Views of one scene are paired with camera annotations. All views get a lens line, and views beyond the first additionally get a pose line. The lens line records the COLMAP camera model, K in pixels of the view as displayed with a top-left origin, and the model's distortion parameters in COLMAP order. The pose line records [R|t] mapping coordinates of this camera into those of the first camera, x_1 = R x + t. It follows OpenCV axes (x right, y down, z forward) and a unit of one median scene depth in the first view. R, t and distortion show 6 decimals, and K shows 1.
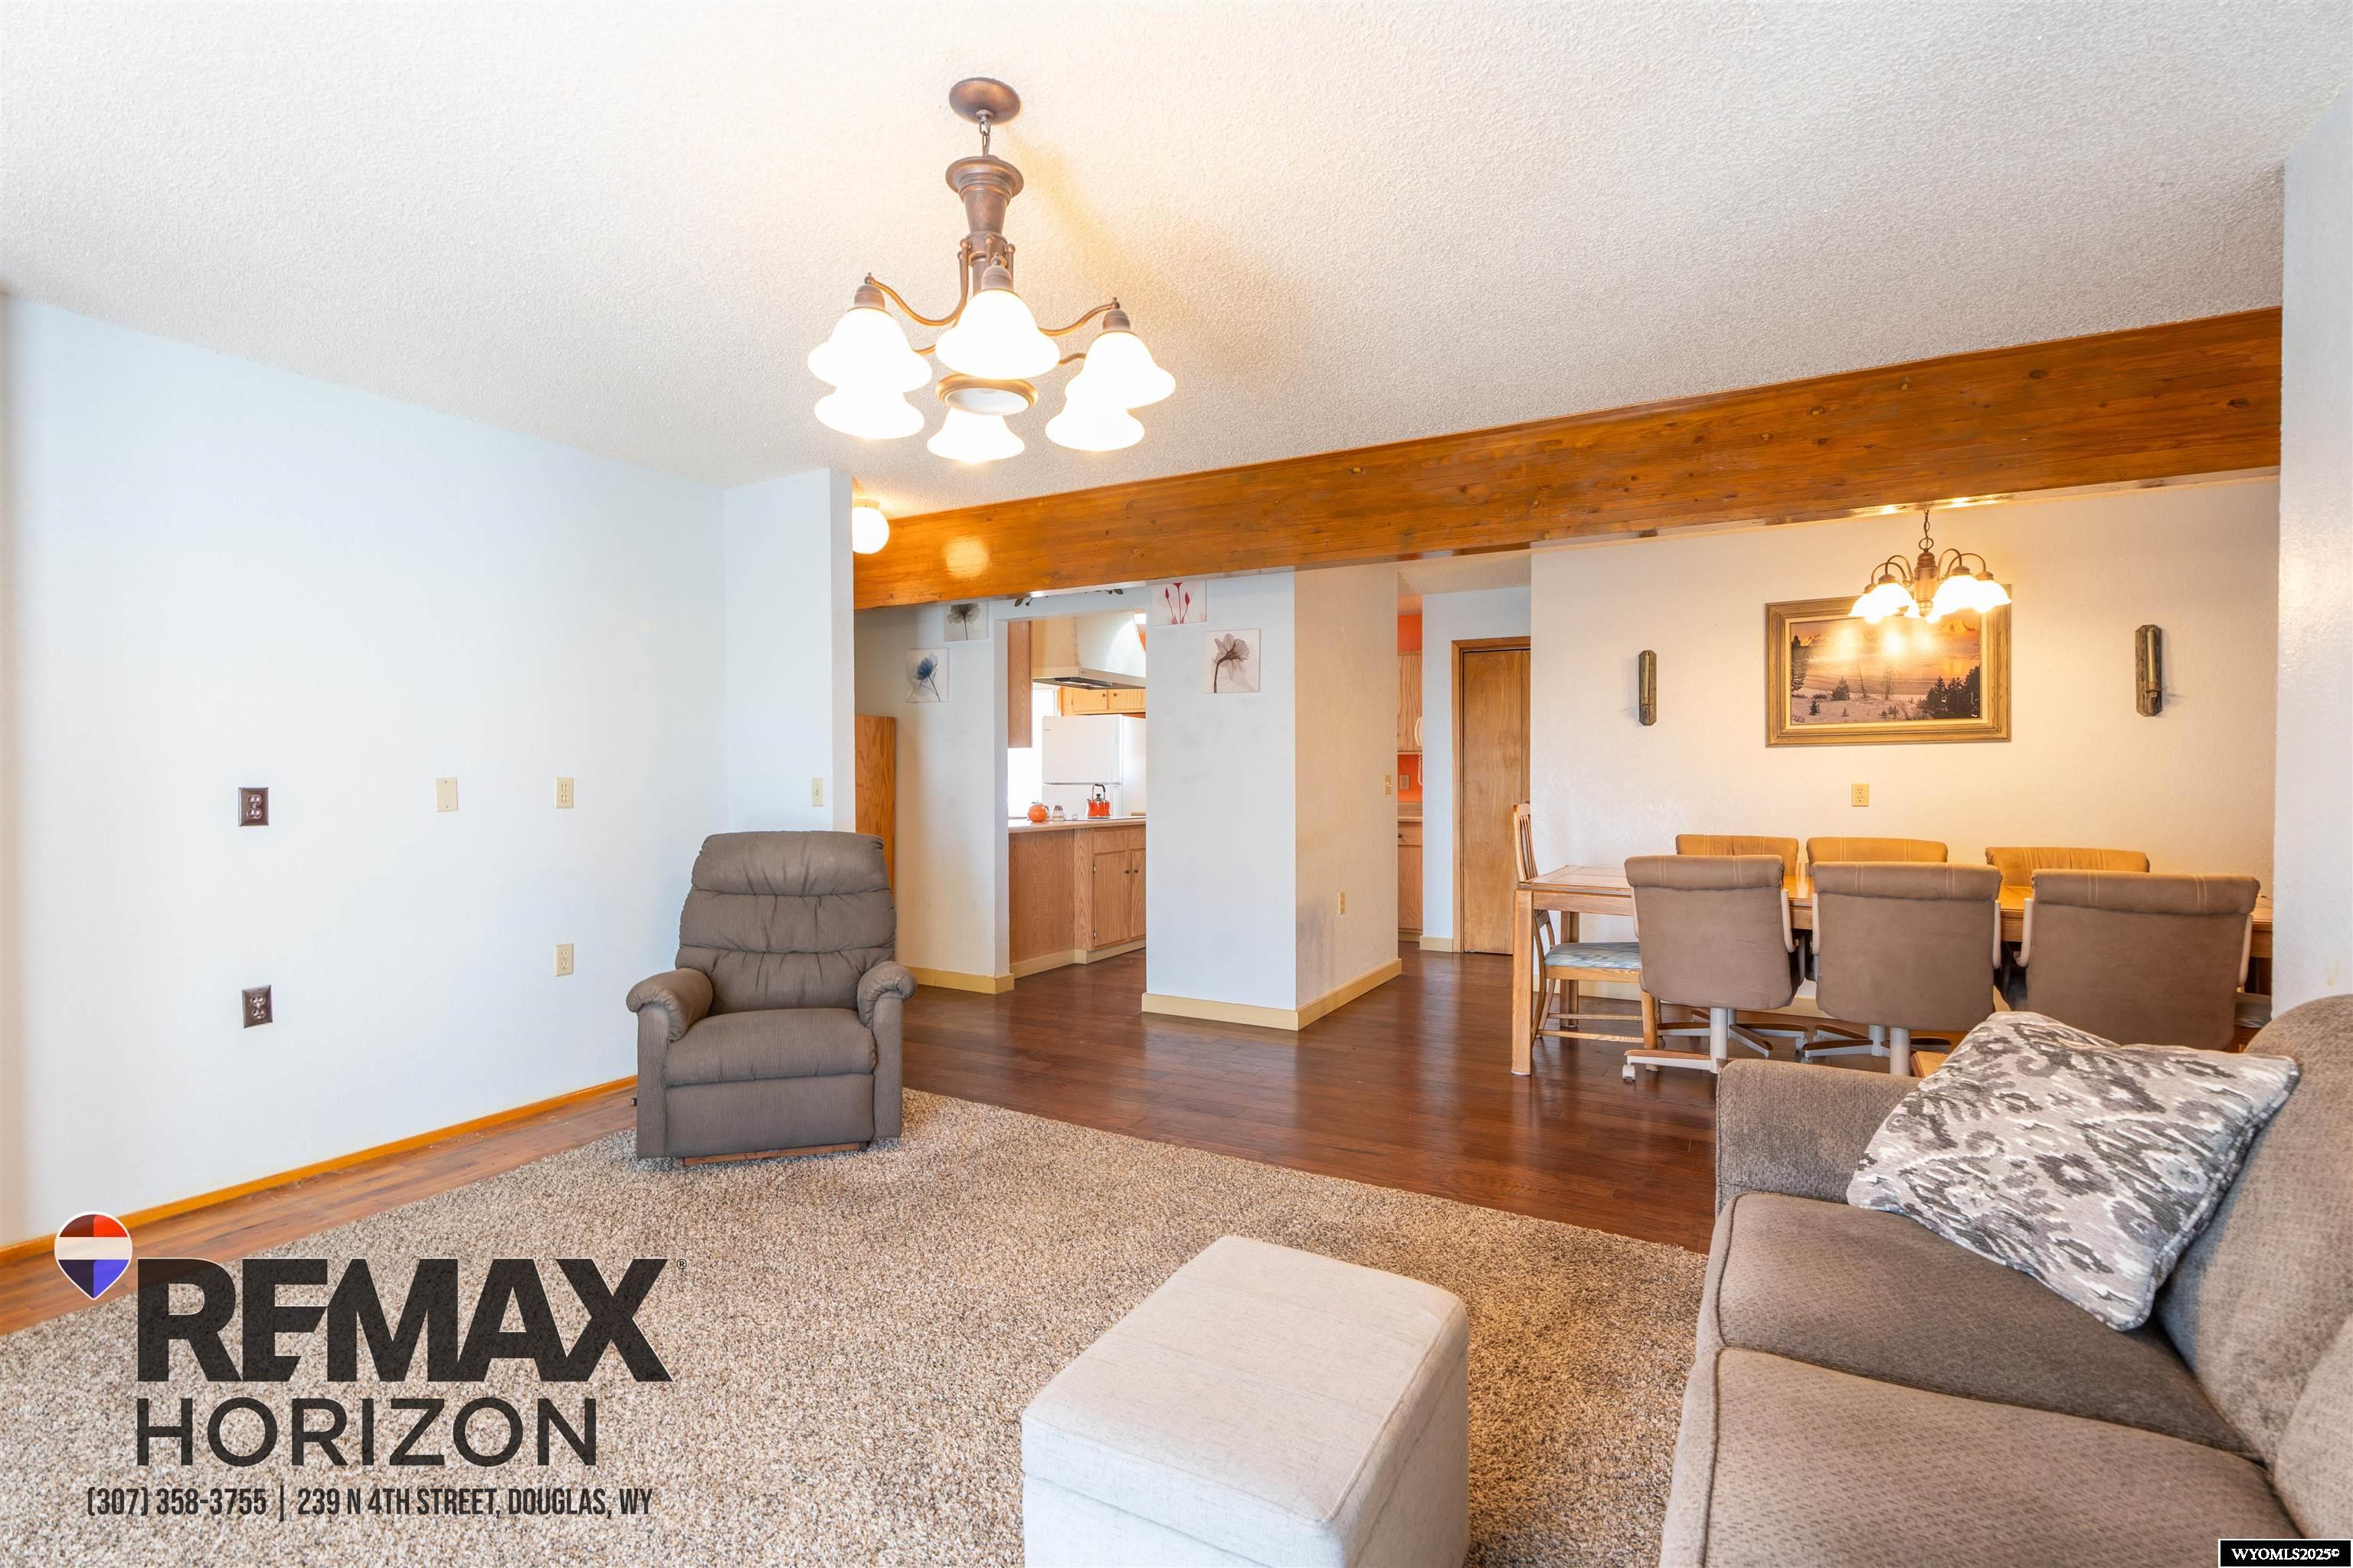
lens RADIAL K [[1079.0, 0, 1176.5], [0, 1079.0, 784.0], [0, 0, 1]] dist [0.001384, -0.000070]
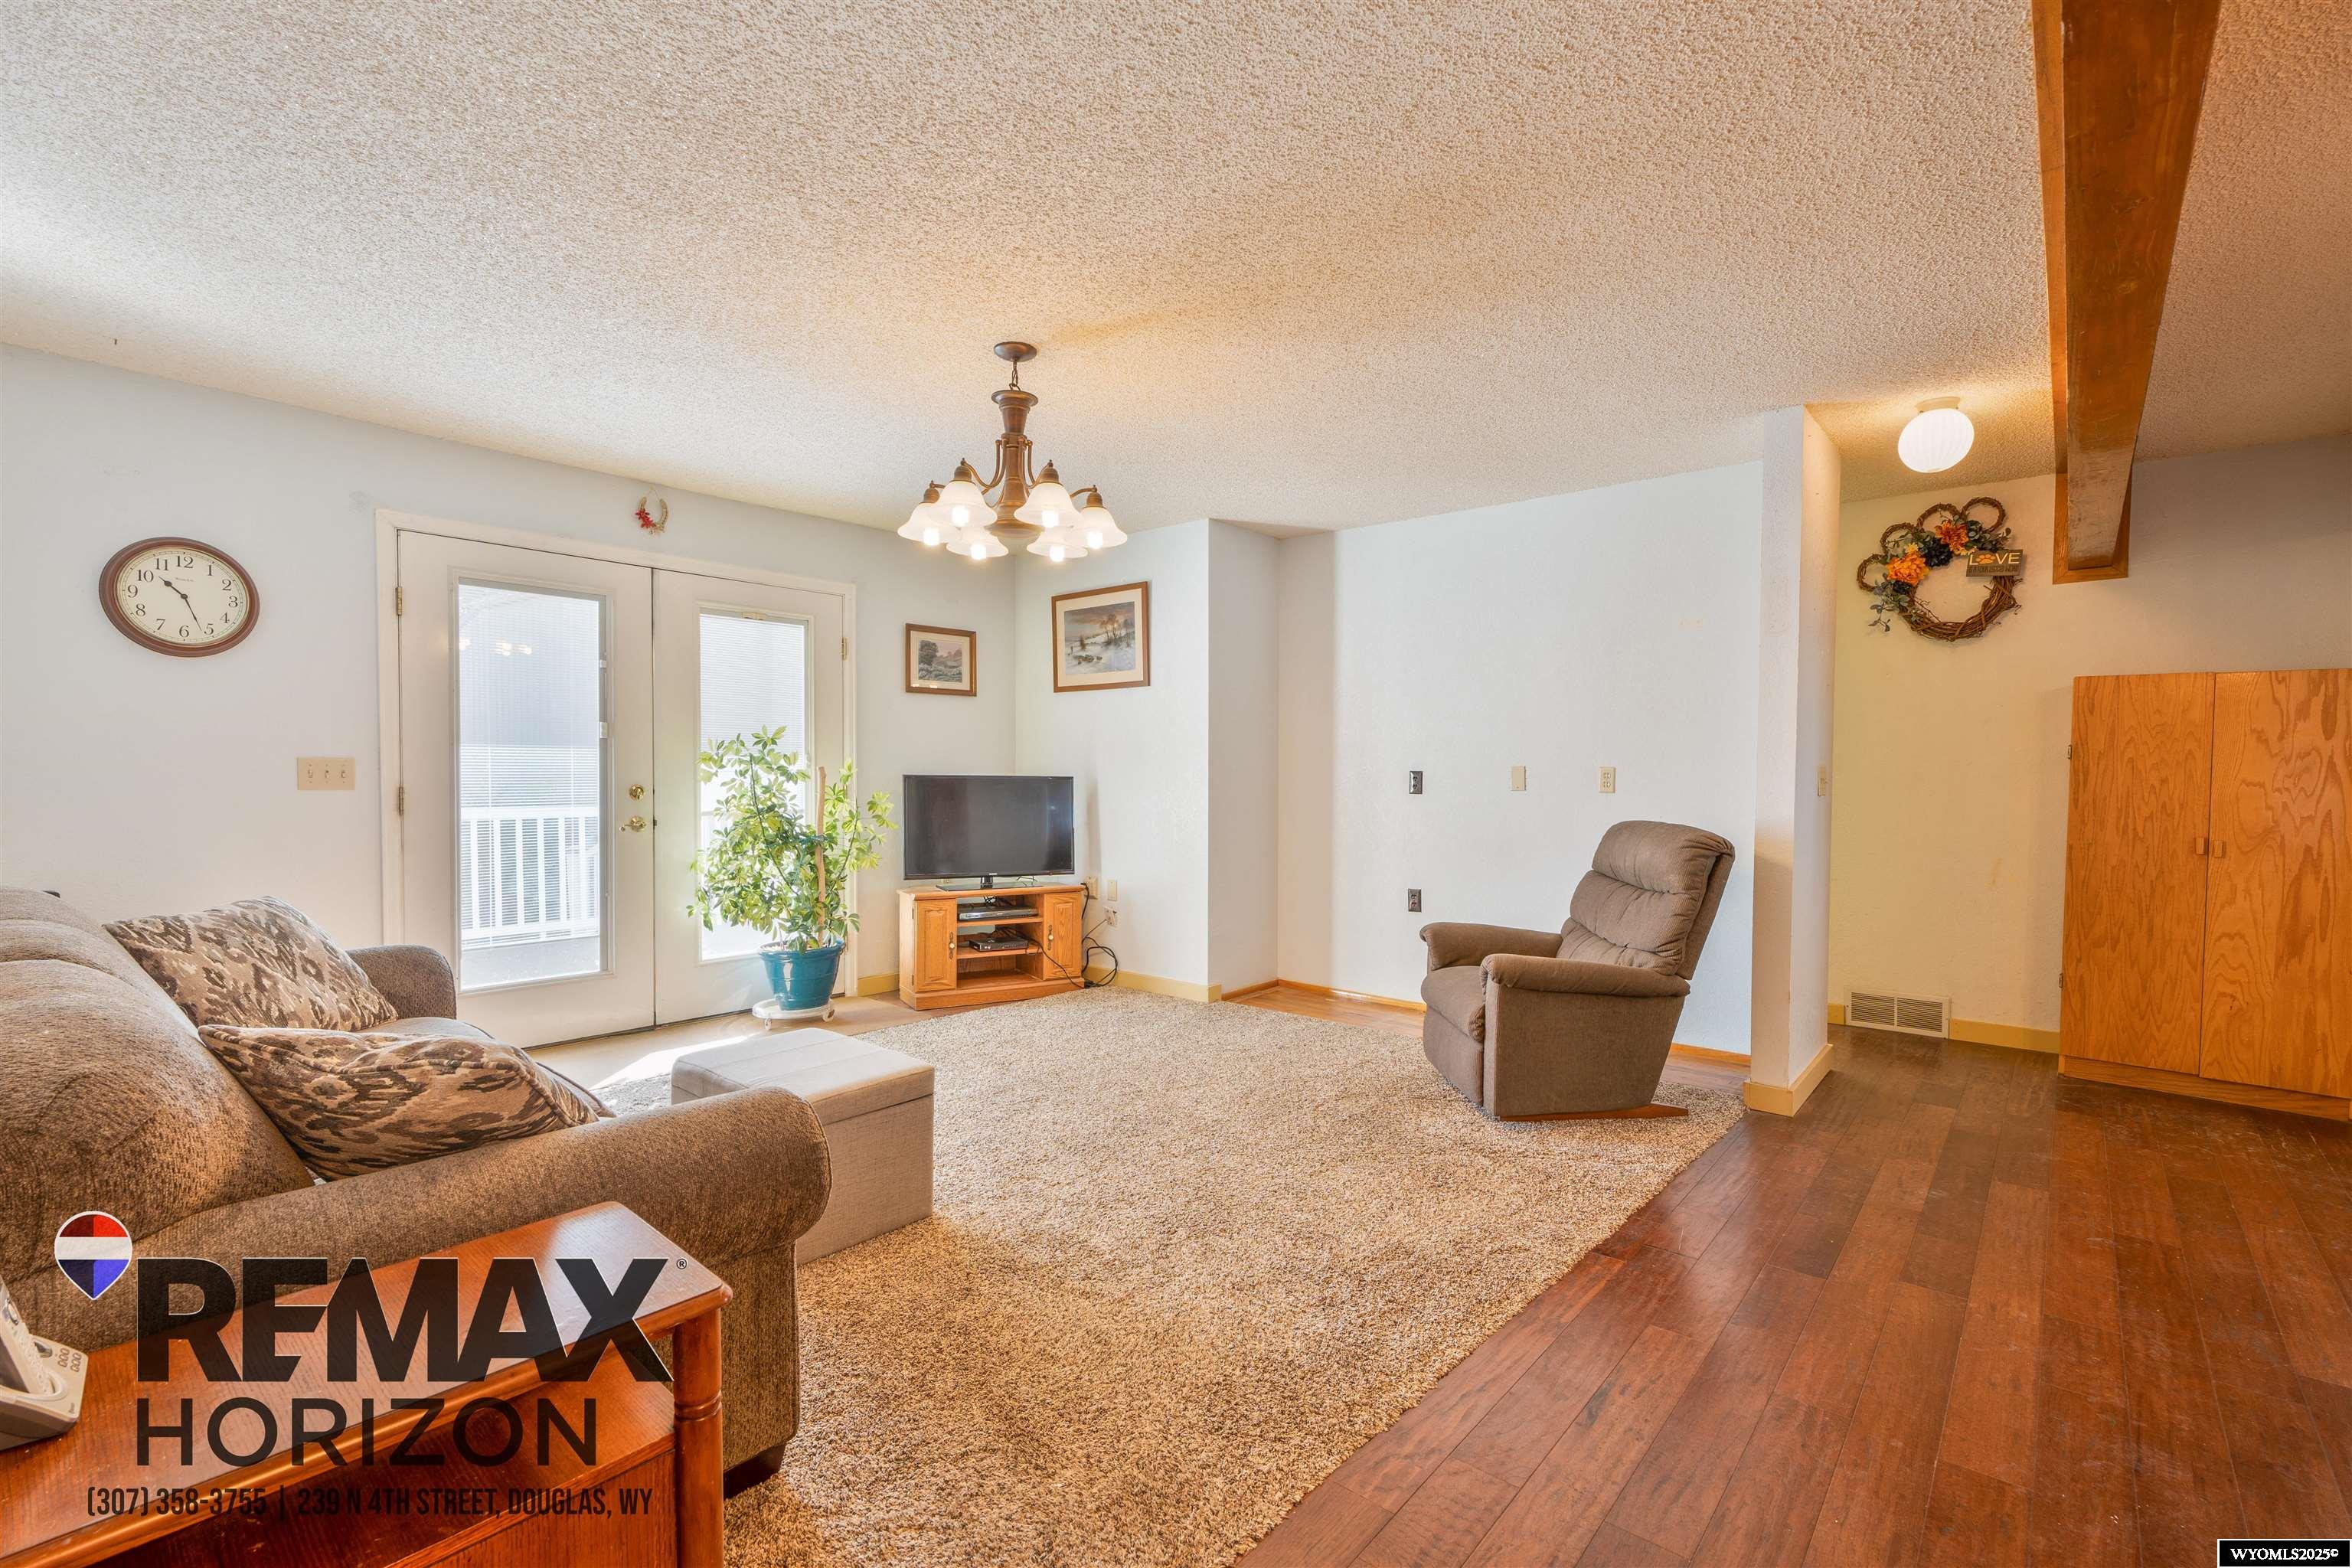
lens RADIAL K [[1049.9, 0, 1185.1], [0, 1049.9, 789.5], [0, 0, 1]] dist [-0.002649, -0.000444]
pose [[-0.193450, 0.021362, -0.980877, 0.528081], [-0.020607, 0.999454, 0.025831, -0.004321], [0.980894, 0.025210, -0.192904, 0.609448]]
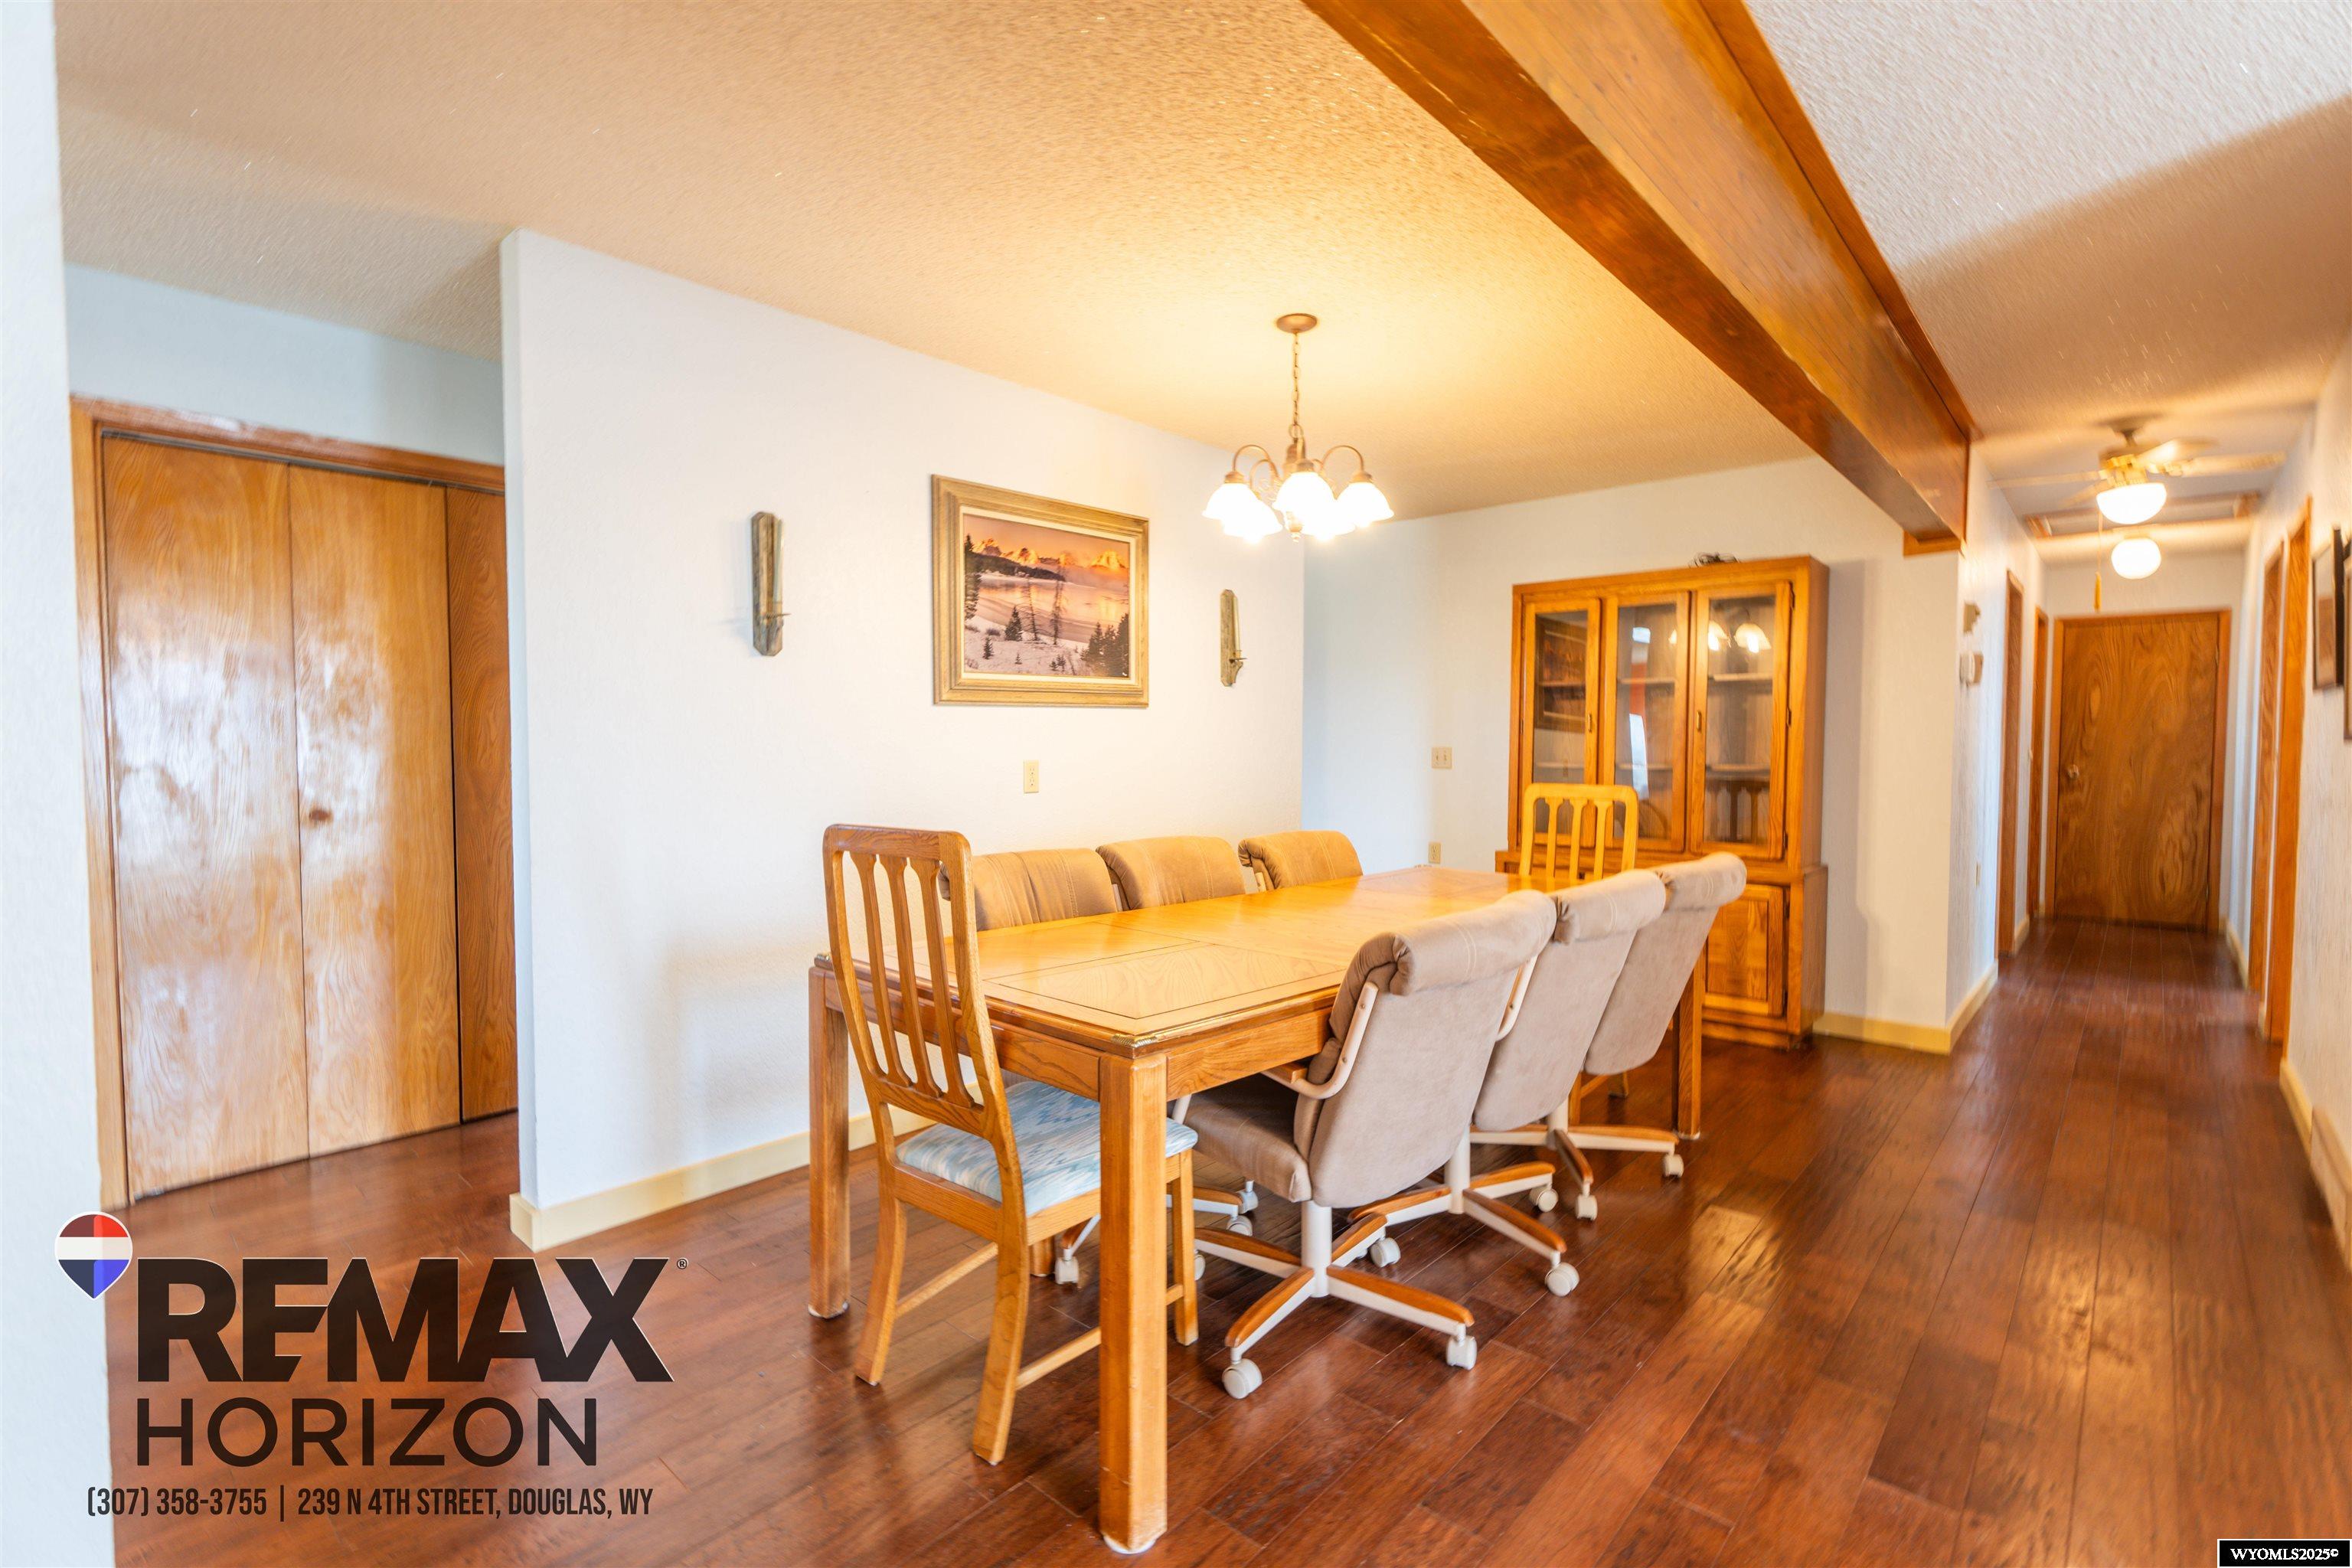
lens RADIAL K [[1078.5, 0, 1176.0], [0, 1078.5, 784.0], [0, 0, 1]] dist [0.001384, -0.000070]
pose [[0.228055, -0.035315, 0.973008, -0.036701], [0.009172, 0.999376, 0.034122, -0.008795], [-0.973605, 0.001143, 0.228237, 0.768994]]
